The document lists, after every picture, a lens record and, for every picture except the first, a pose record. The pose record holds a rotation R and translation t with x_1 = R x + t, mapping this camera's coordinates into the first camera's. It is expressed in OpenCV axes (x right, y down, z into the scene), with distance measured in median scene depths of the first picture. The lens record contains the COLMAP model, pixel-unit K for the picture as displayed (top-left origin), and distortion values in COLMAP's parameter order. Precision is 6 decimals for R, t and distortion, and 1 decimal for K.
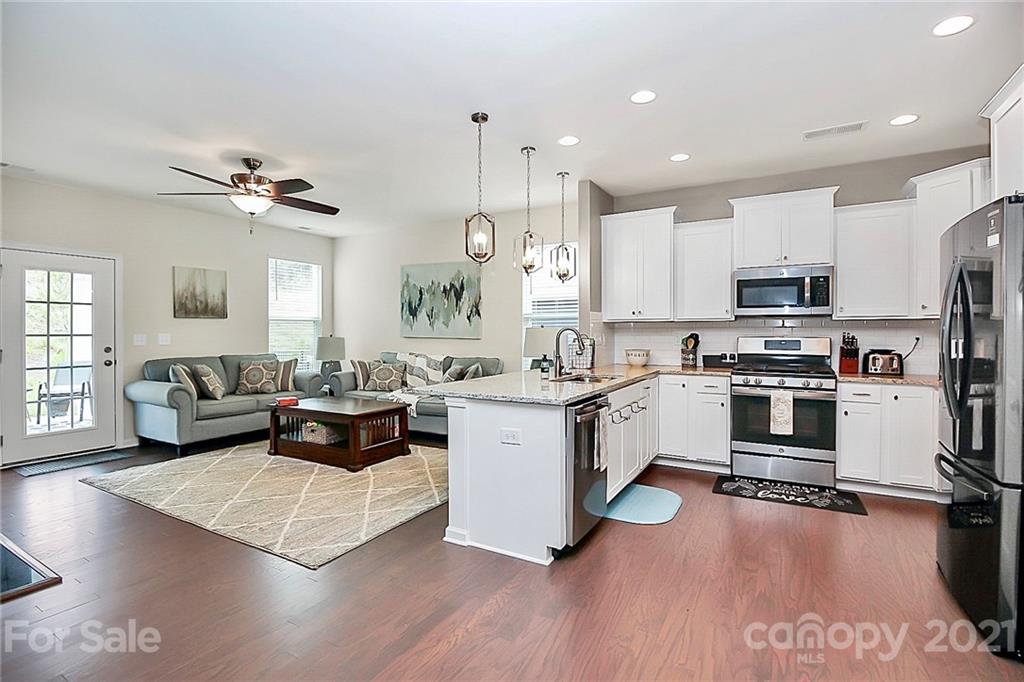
lens RADIAL K [[484.6, 0, 526.6], [0, 484.6, 335.4], [0, 0, 1]] dist [-0.000270, -0.009833]
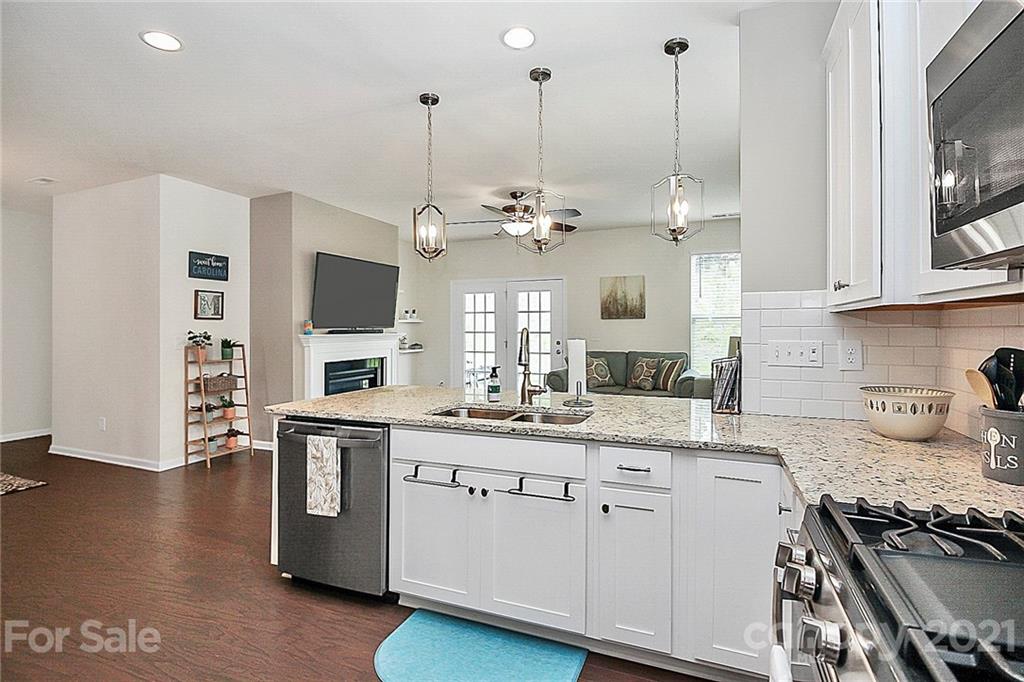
lens RADIAL K [[484.6, 0, 495.6], [0, 484.6, 333.0], [0, 0, 1]] dist [-0.000270, -0.009833]
pose [[0.093380, 0.011015, -0.995570, 0.497307], [-0.007816, 0.999916, 0.010330, -0.011430], [0.995600, 0.006817, 0.093458, 0.631884]]
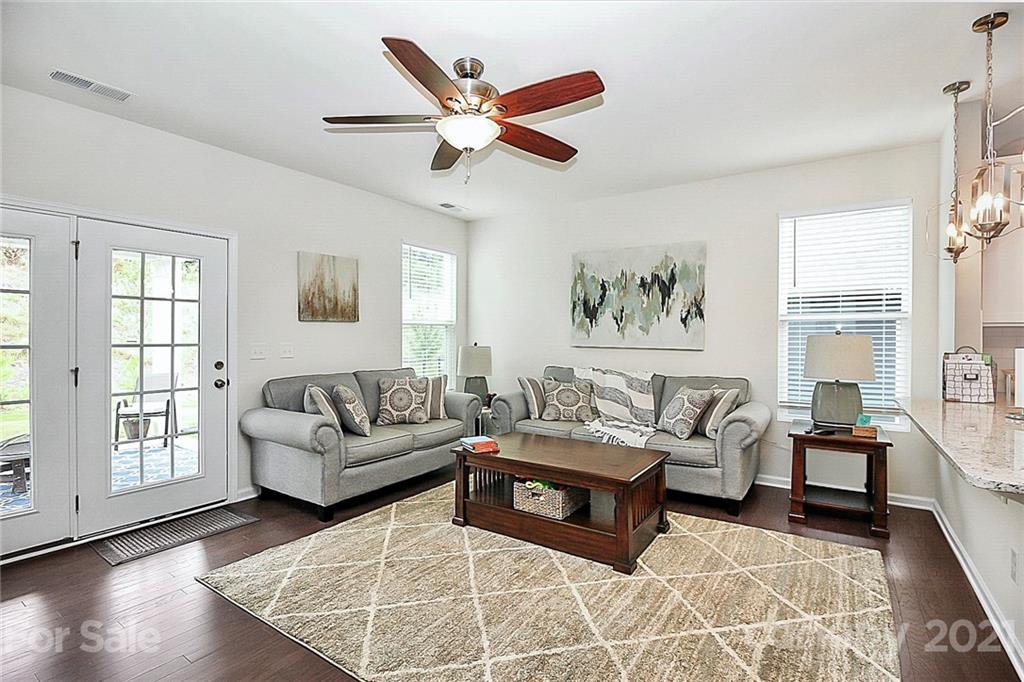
lens RADIAL K [[484.6, 0, 526.8], [0, 484.6, 336.6], [0, 0, 1]] dist [-0.000270, -0.009833]
pose [[0.997326, 0.001775, -0.073054, -0.338952], [-0.002394, 0.999962, -0.008388, -0.006794], [0.073036, 0.008540, 0.997293, 0.298097]]
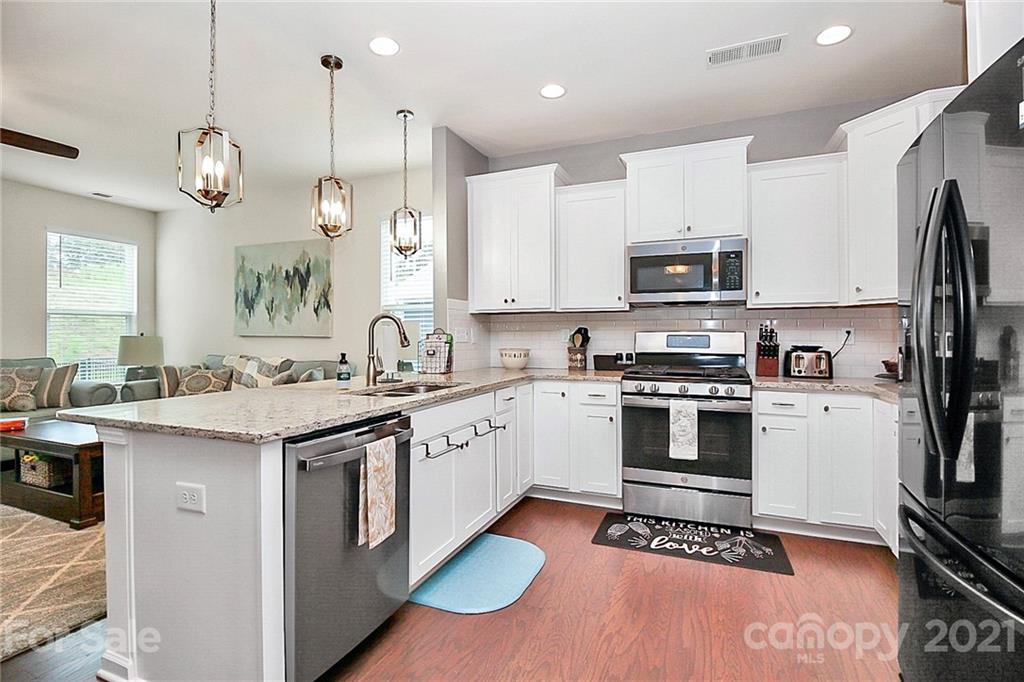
lens RADIAL K [[484.6, 0, 521.4], [0, 484.6, 333.3], [0, 0, 1]] dist [-0.000270, -0.009833]
pose [[0.993528, 0.000282, 0.113584, 0.140302], [0.001573, 0.999867, -0.016242, 0.015821], [-0.113573, 0.016316, 0.993396, 0.204880]]
